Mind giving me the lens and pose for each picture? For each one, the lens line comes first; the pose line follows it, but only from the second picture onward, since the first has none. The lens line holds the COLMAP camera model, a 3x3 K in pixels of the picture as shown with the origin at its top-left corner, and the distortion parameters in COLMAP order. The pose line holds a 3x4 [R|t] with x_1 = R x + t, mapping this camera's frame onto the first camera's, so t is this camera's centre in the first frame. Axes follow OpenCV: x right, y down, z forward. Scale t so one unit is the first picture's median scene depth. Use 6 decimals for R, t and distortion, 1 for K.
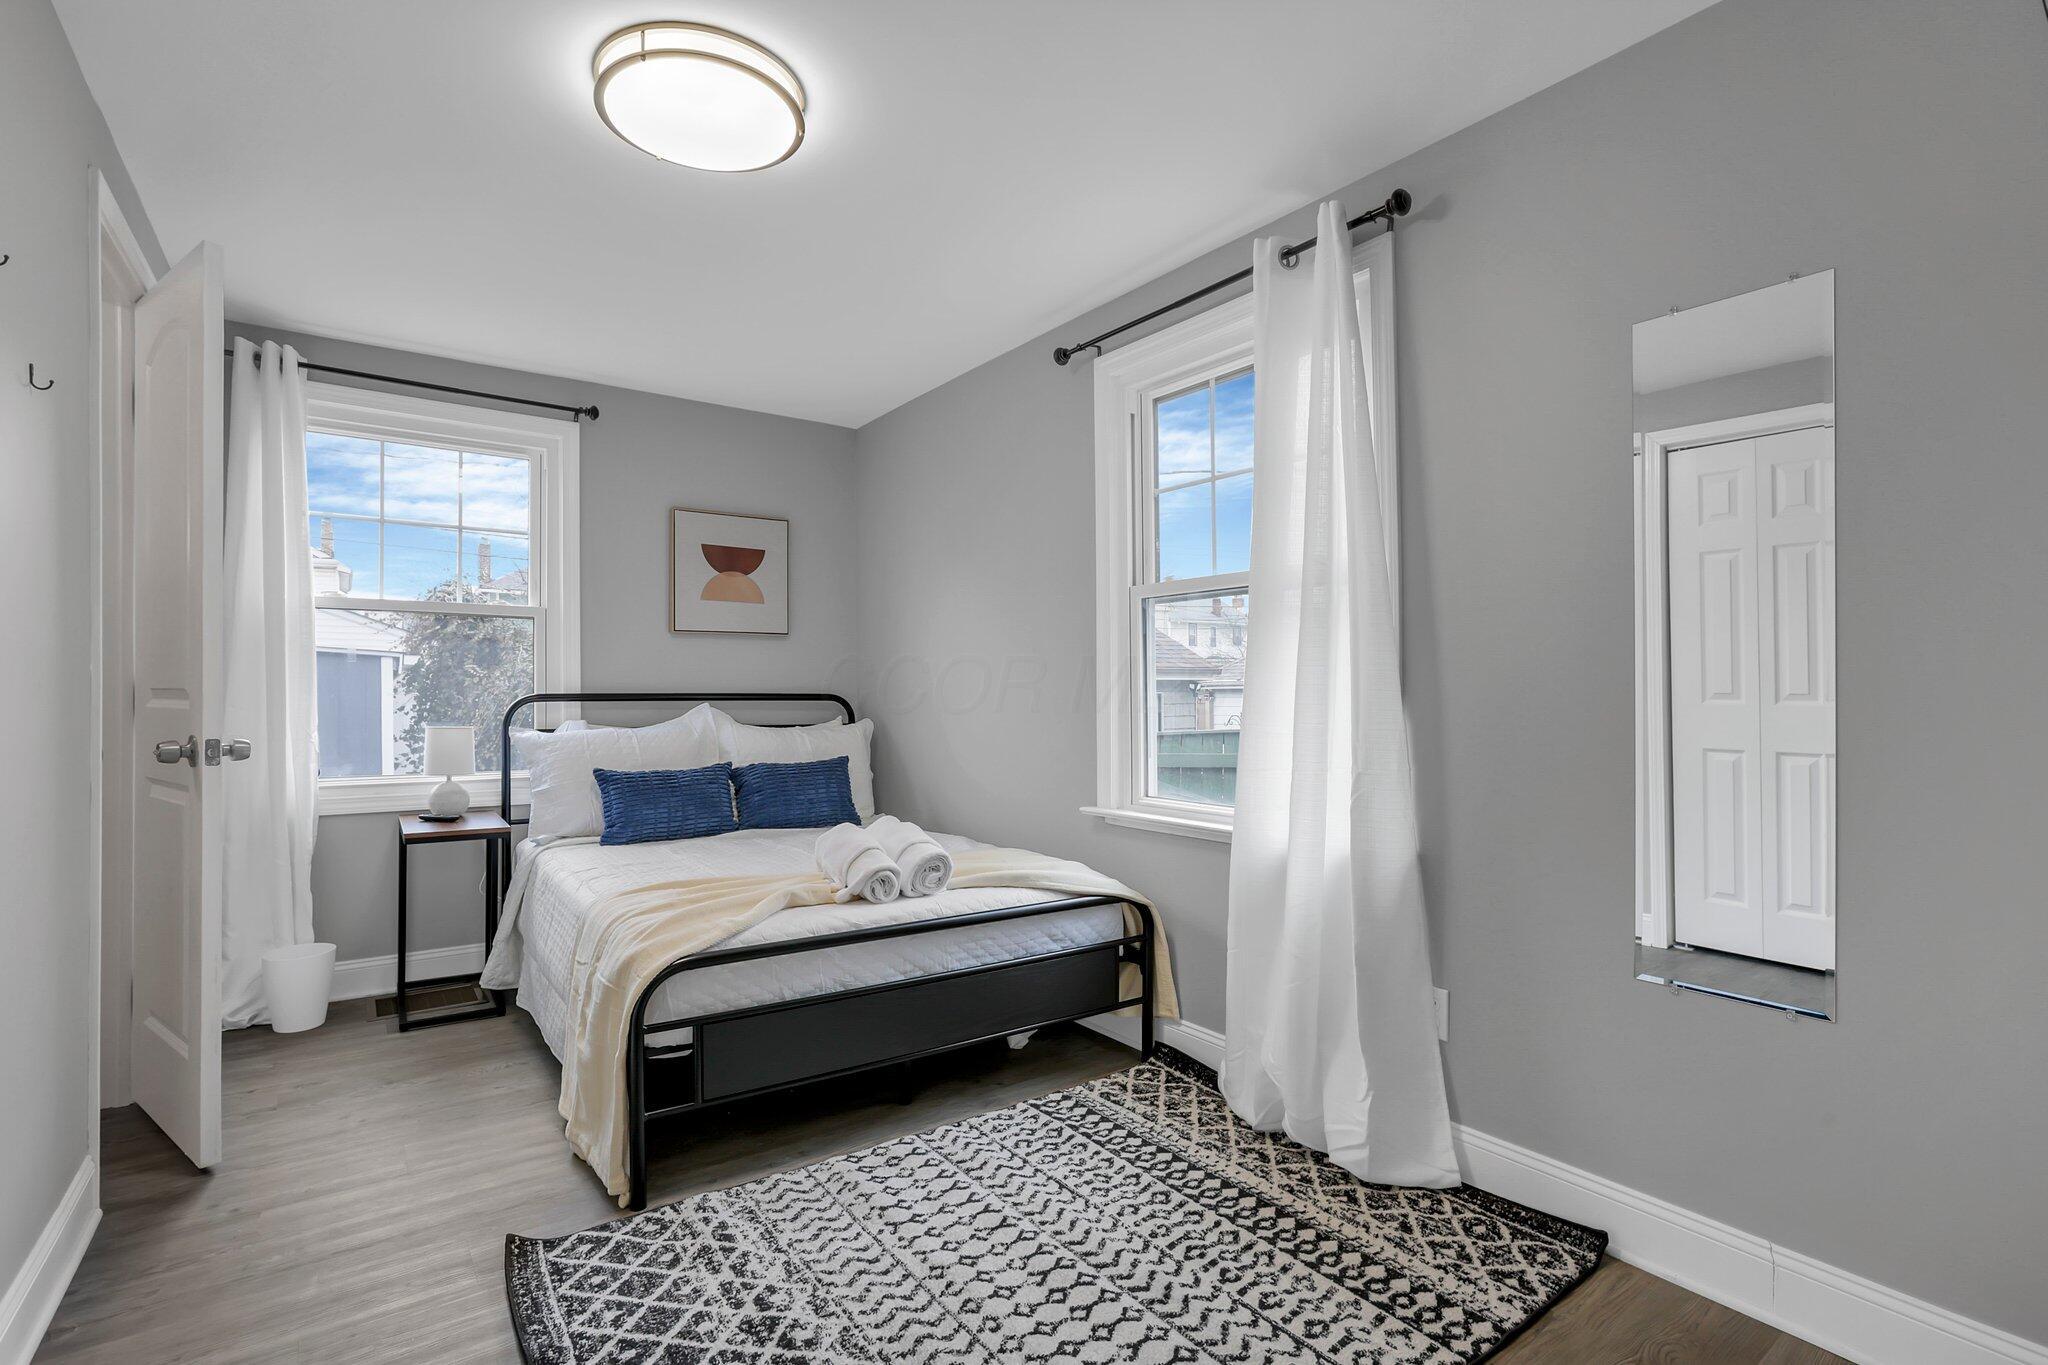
lens RADIAL K [[951.5, 0, 1020.7], [0, 951.5, 691.6], [0, 0, 1]] dist [-0.052151, 0.019317]
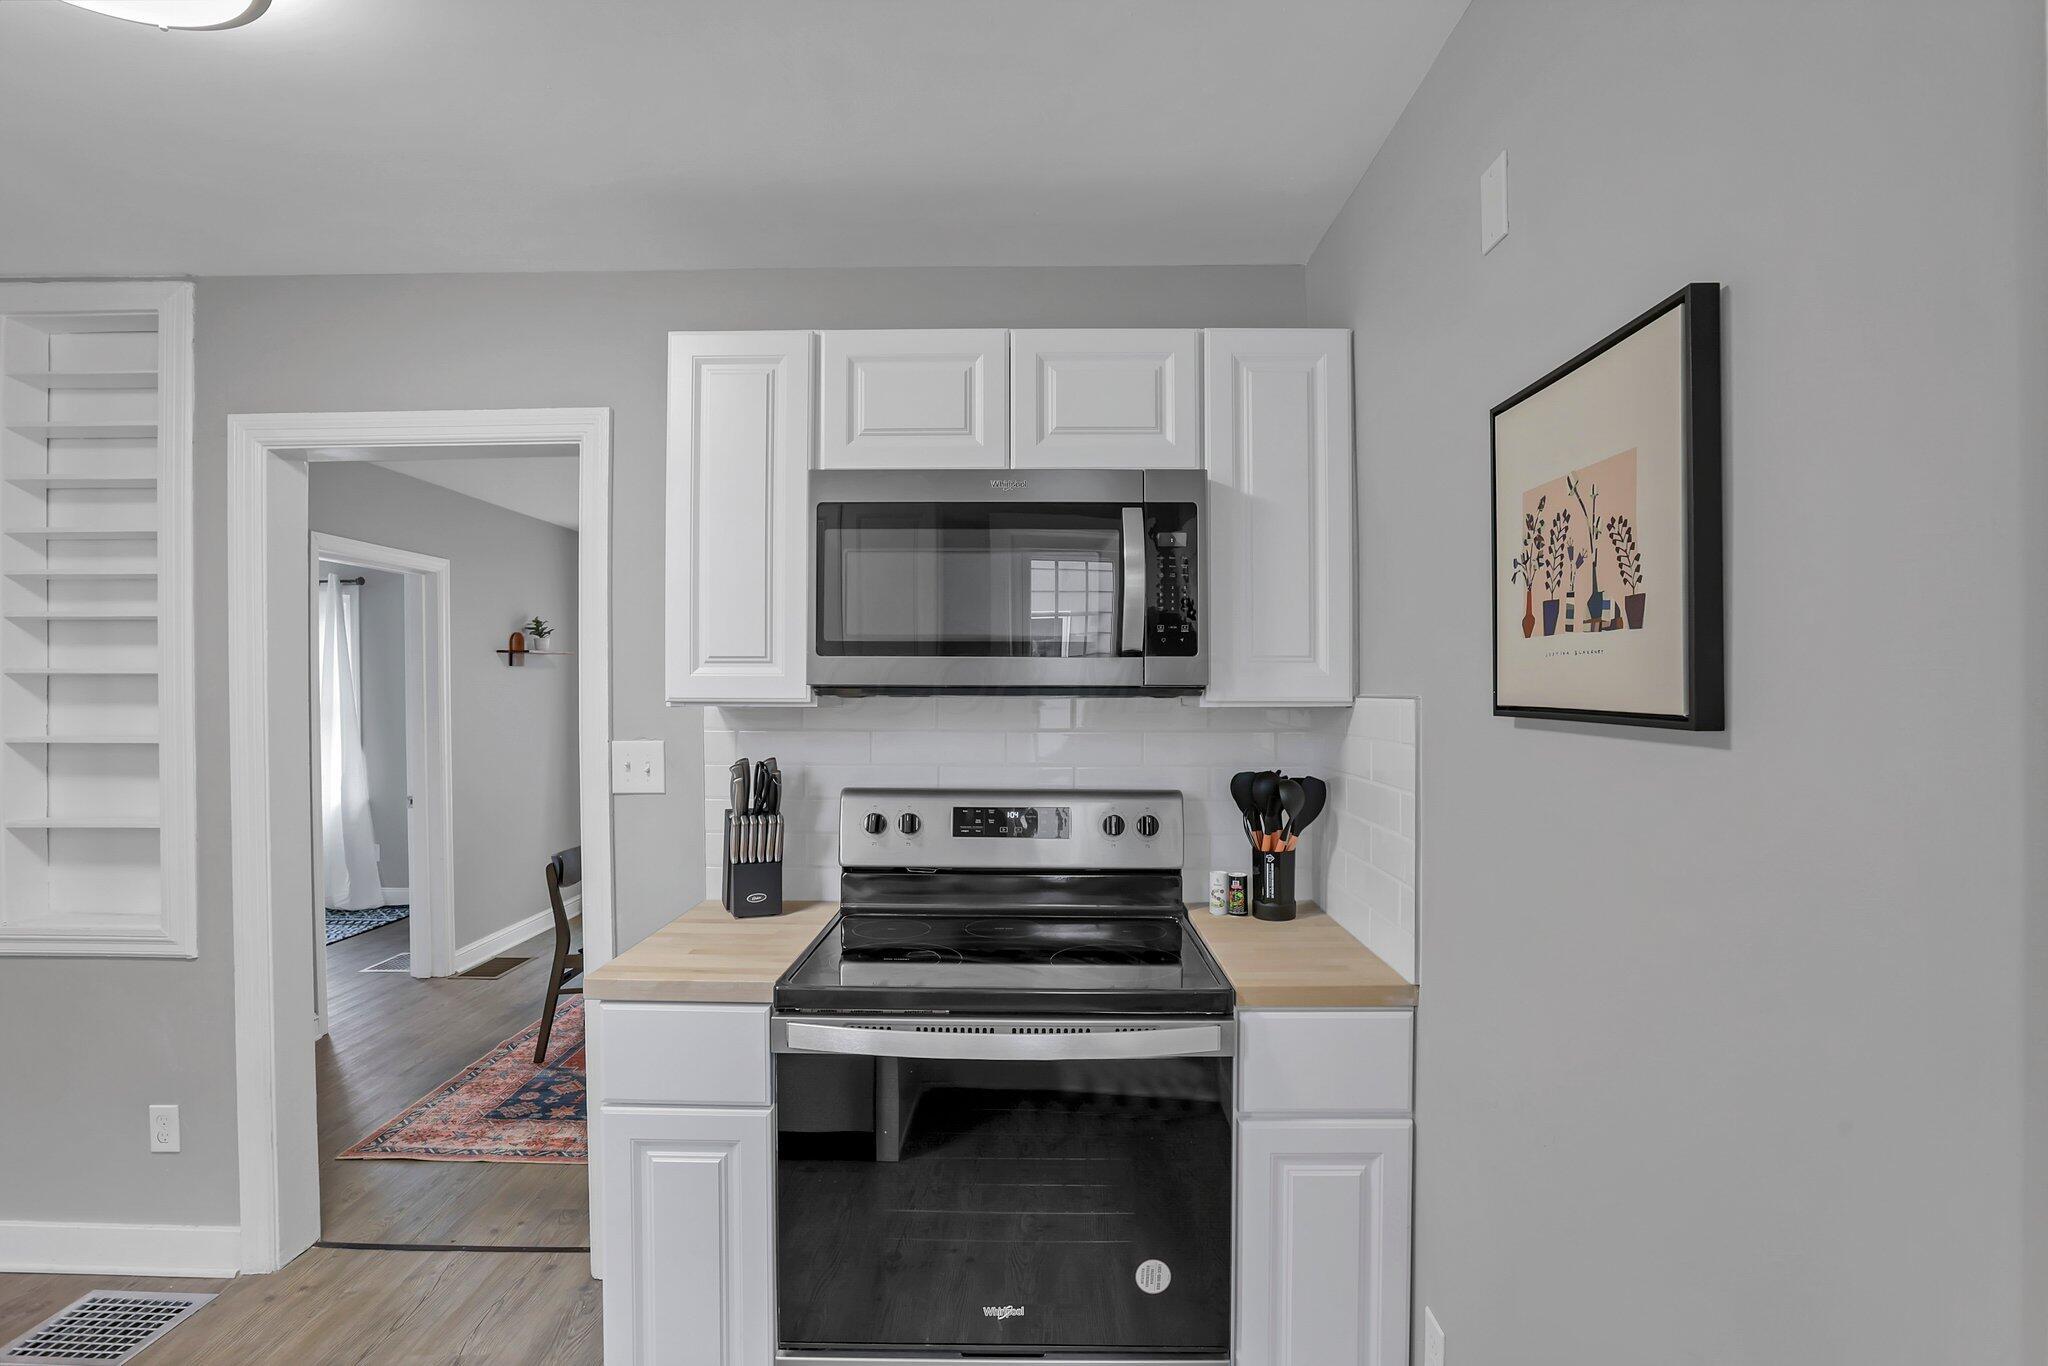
lens RADIAL K [[962.6, 0, 1017.4], [0, 962.6, 698.1], [0, 0, 1]] dist [-0.000831, -0.000448]
pose [[0.603452, -0.008609, 0.797353, -0.742116], [-0.008221, 0.999821, 0.017017, -0.212019], [-0.797357, -0.016824, 0.603273, -2.408257]]
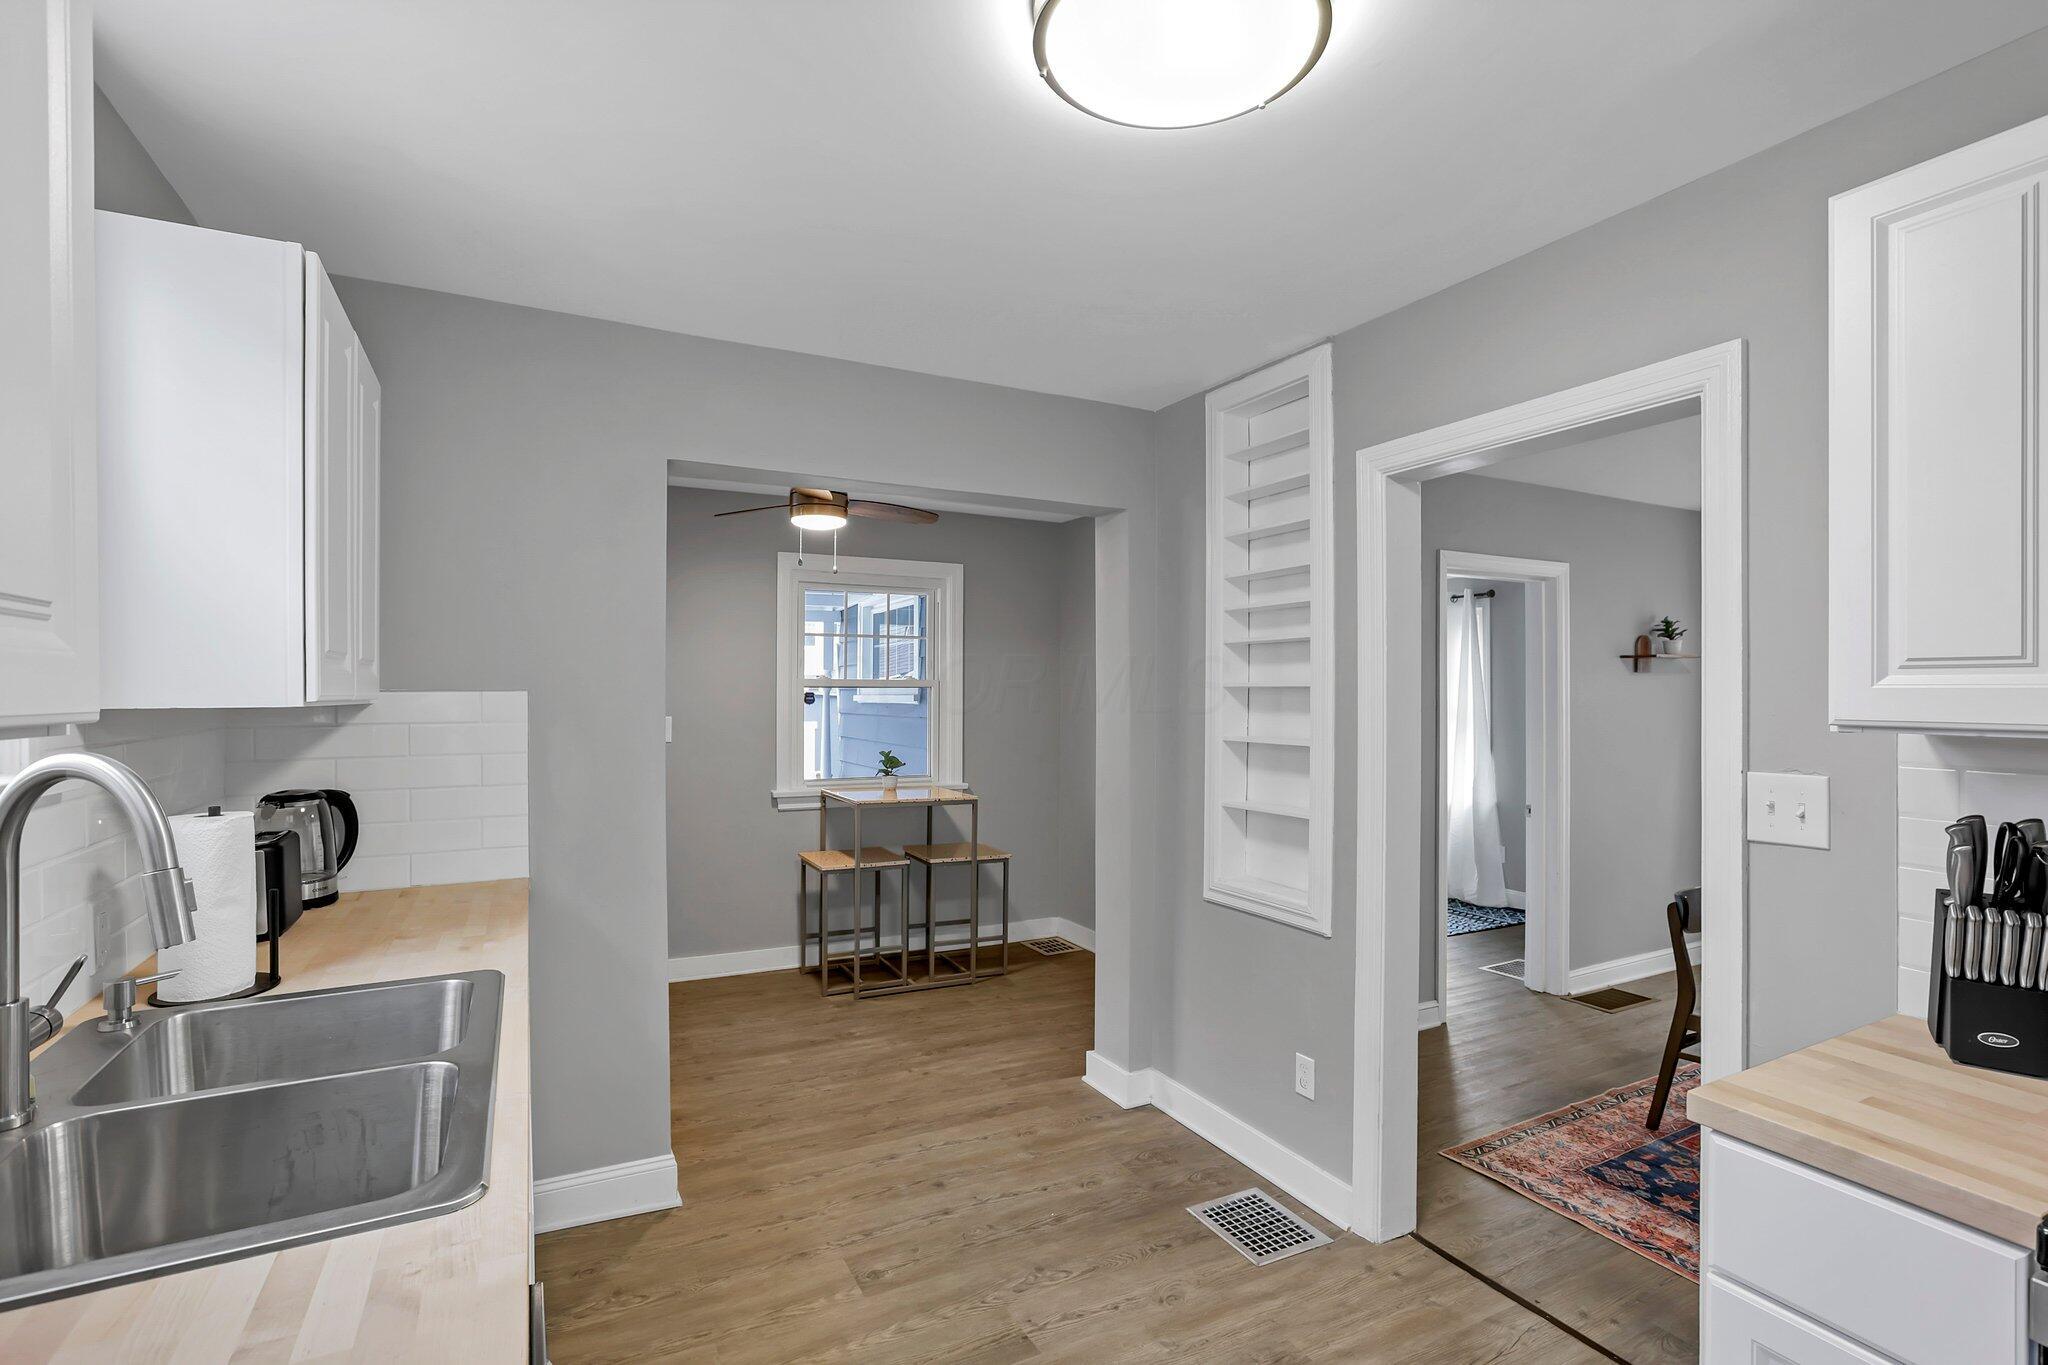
lens RADIAL K [[951.5, 0, 1020.7], [0, 951.5, 691.6], [0, 0, 1]] dist [-0.052151, 0.019317]
pose [[0.987586, 0.003999, -0.157026, -0.621677], [-0.002049, 0.999919, 0.012583, -0.222554], [0.157064, -0.012105, 0.987514, -2.245641]]
